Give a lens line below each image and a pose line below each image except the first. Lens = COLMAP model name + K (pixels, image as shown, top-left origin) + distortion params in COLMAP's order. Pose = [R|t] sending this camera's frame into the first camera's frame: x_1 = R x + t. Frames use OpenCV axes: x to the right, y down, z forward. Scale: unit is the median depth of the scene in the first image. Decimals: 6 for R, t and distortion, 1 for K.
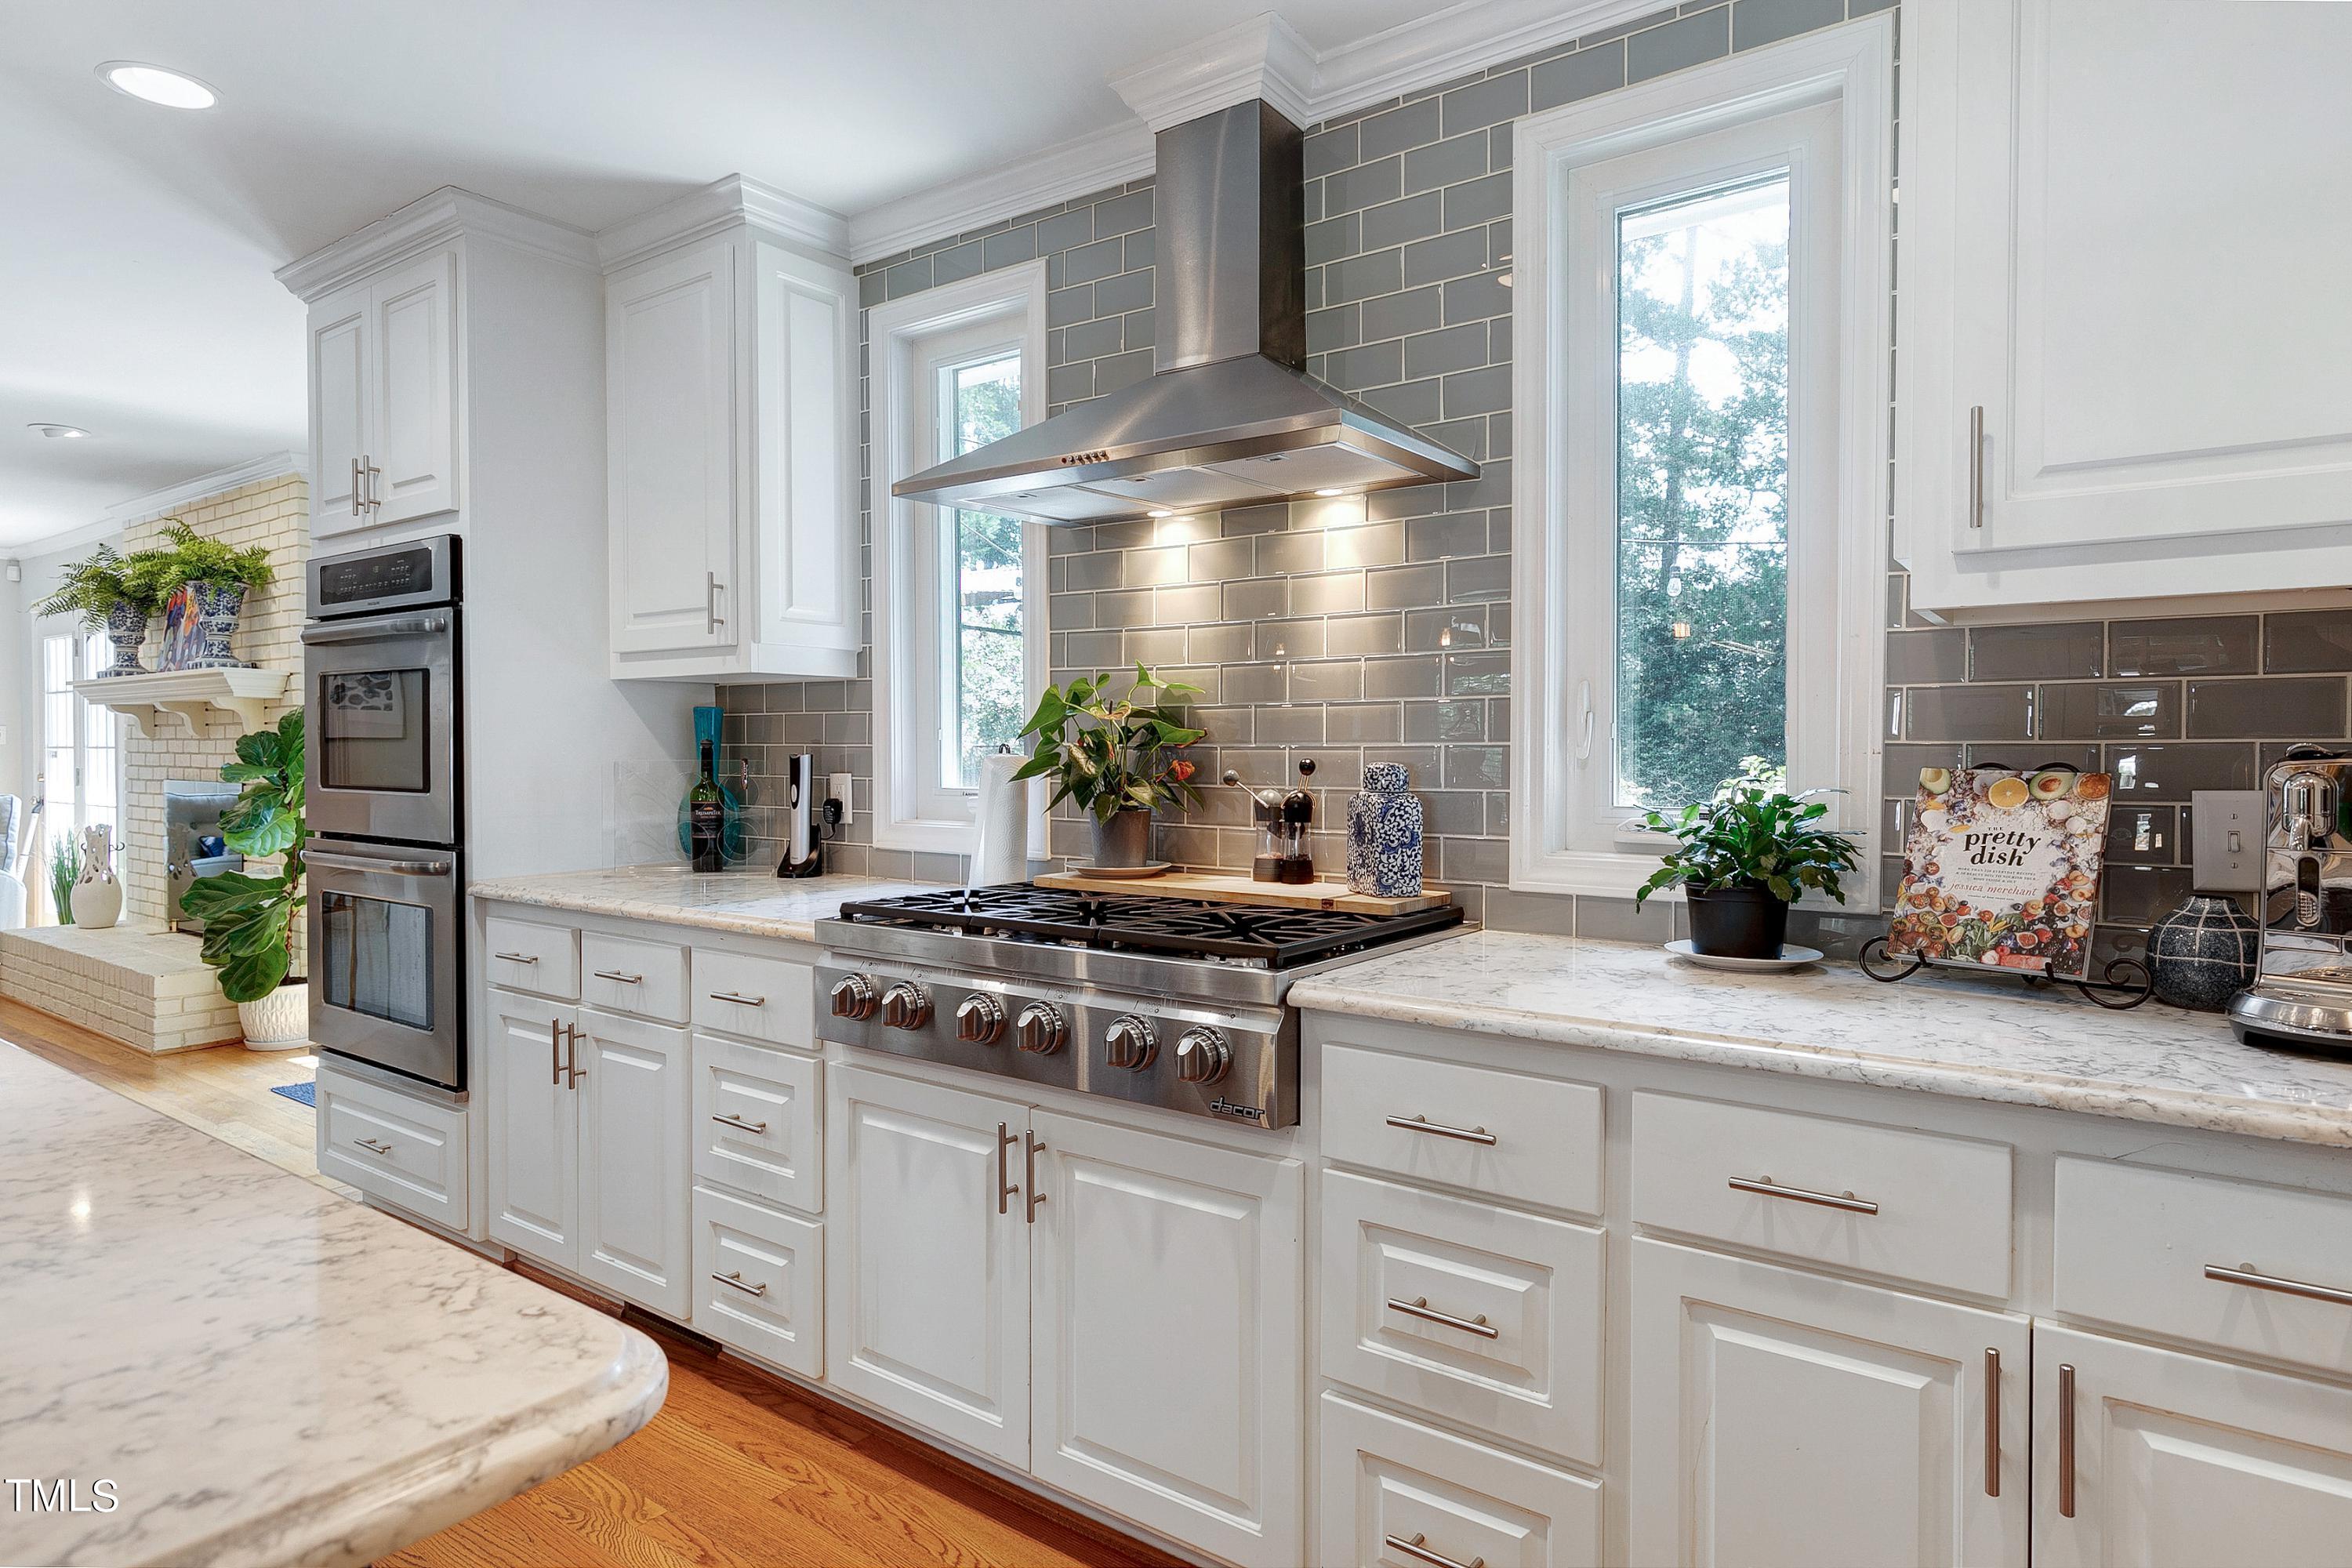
lens RADIAL K [[1275.1, 0, 1183.3], [0, 1275.1, 769.0], [0, 0, 1]] dist [0.001909, -0.000063]
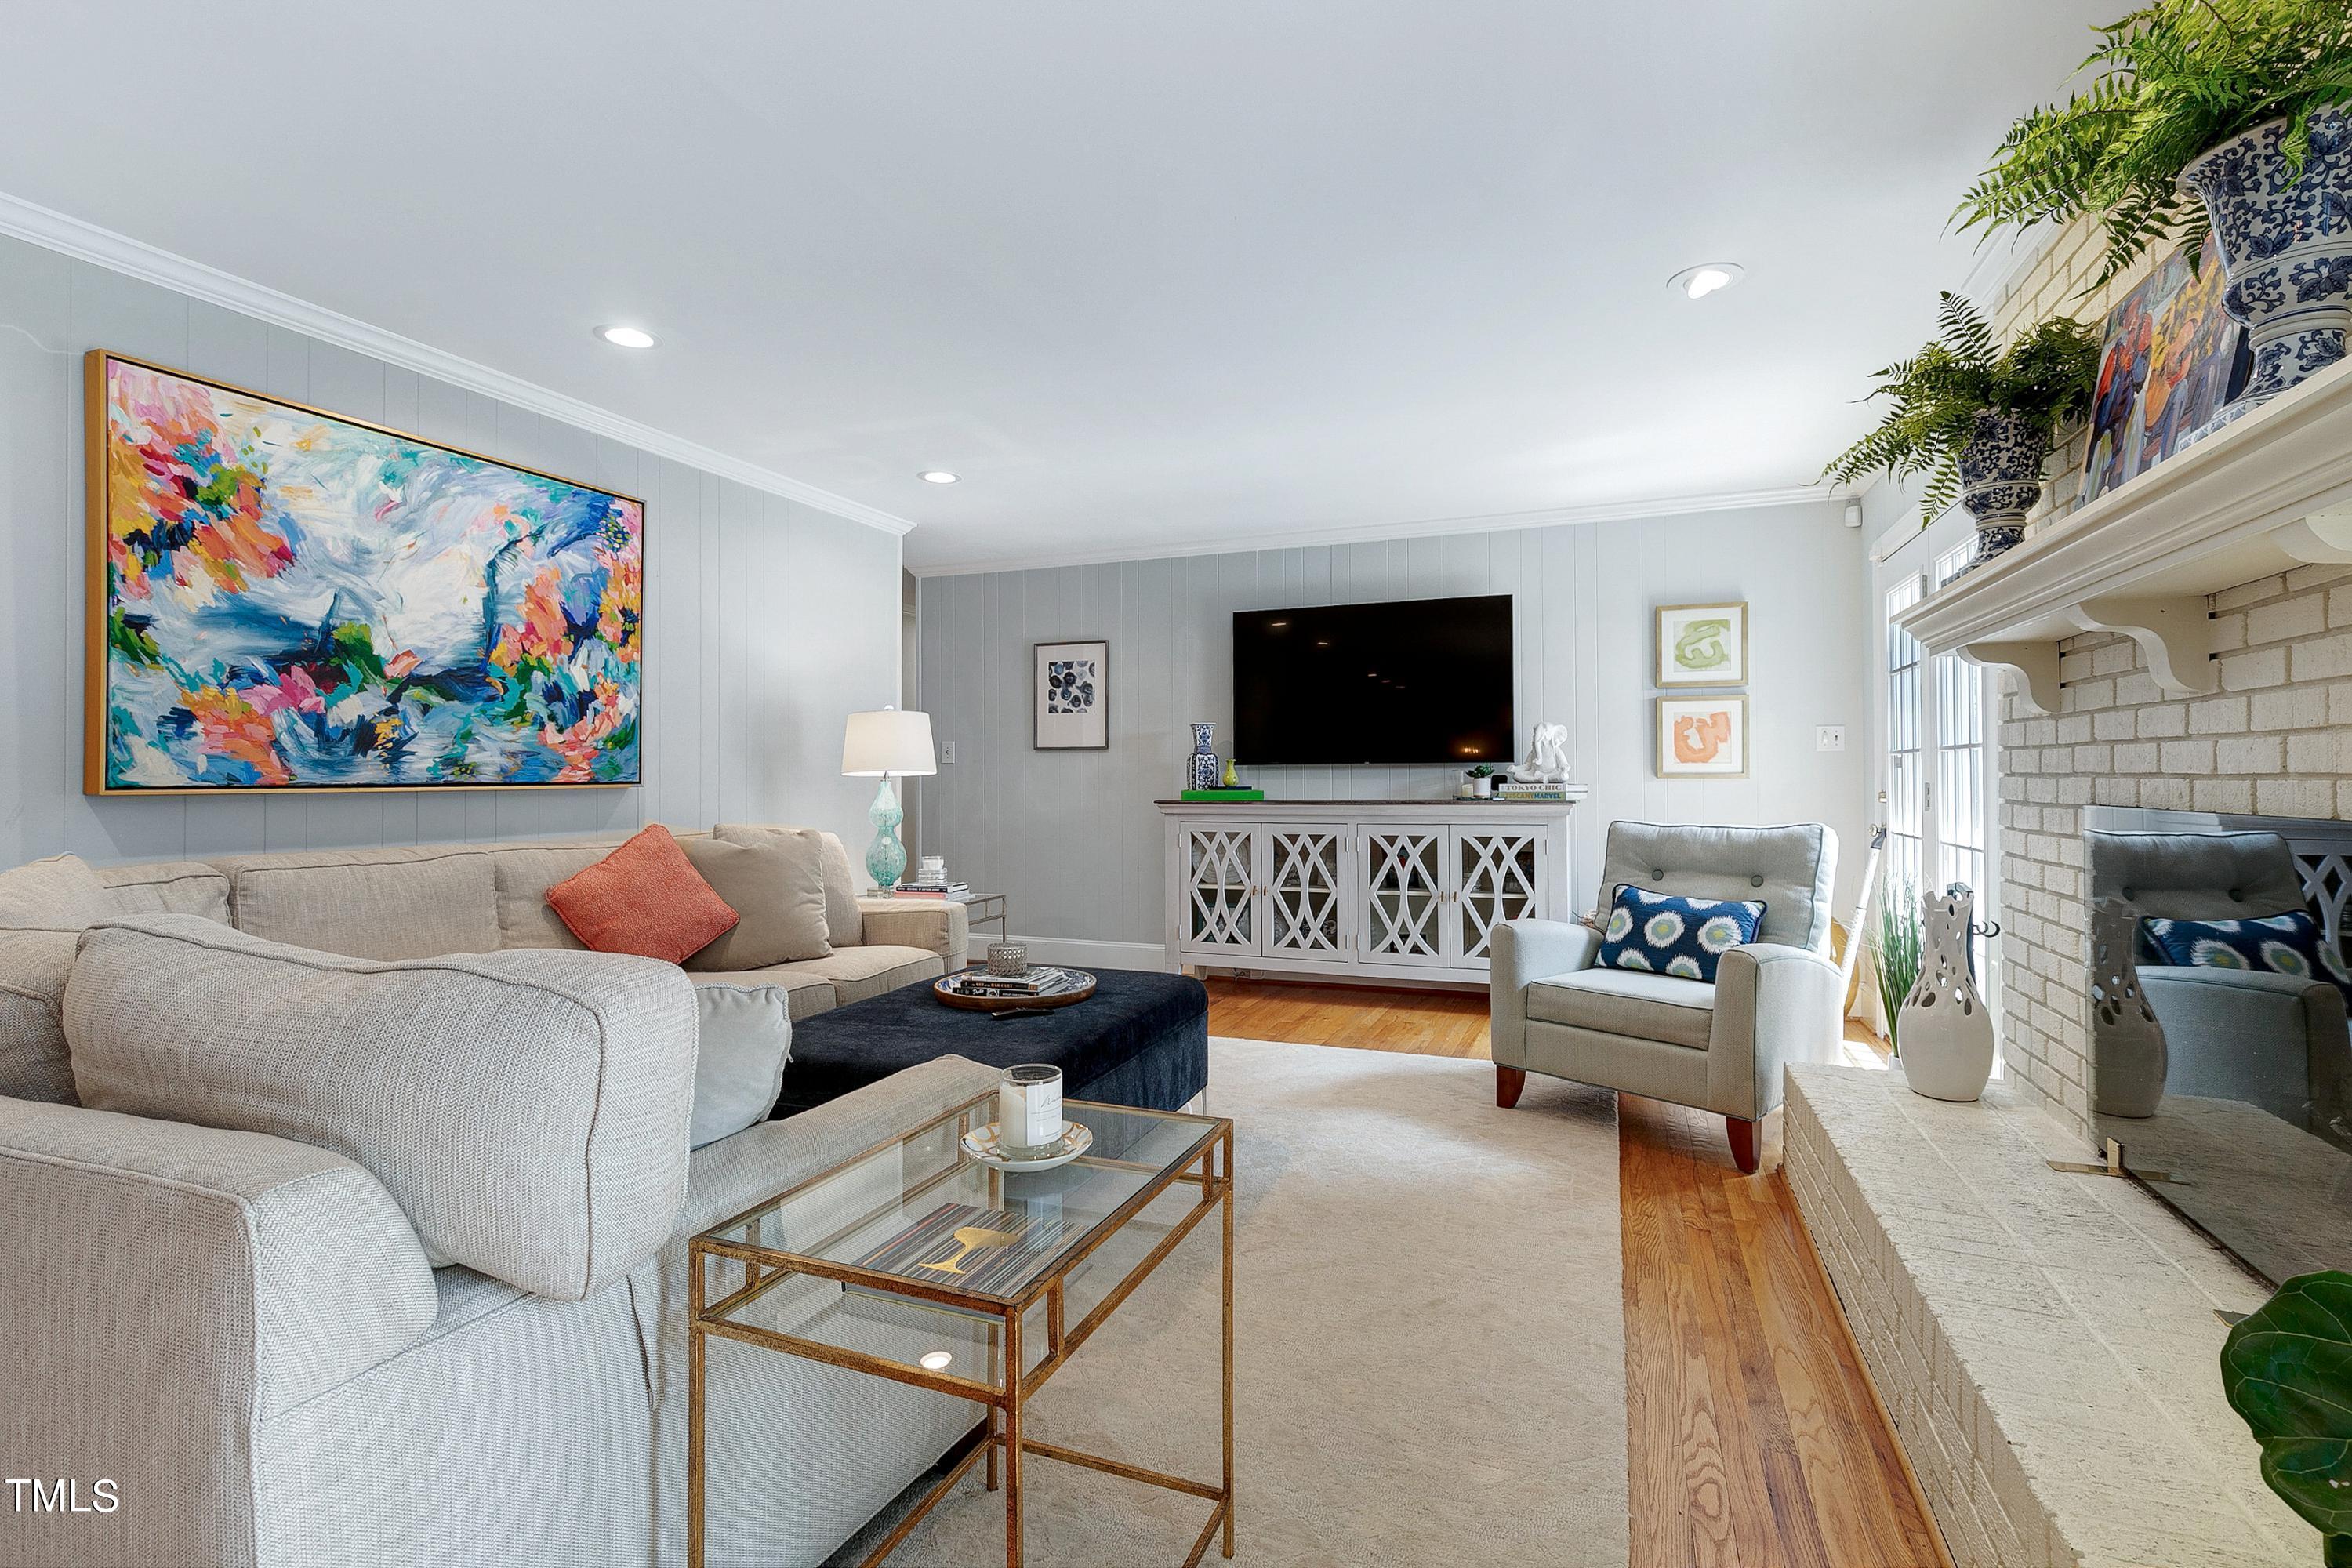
lens RADIAL K [[1073.7, 0, 1184.2], [0, 1073.7, 772.4], [0, 0, 1]] dist [0.003748, 0.000031]
pose [[0.223584, -0.010578, -0.974627, -0.494353], [-0.005885, 0.999908, -0.012203, 0.003280], [0.974667, 0.008464, 0.223501, 0.600746]]
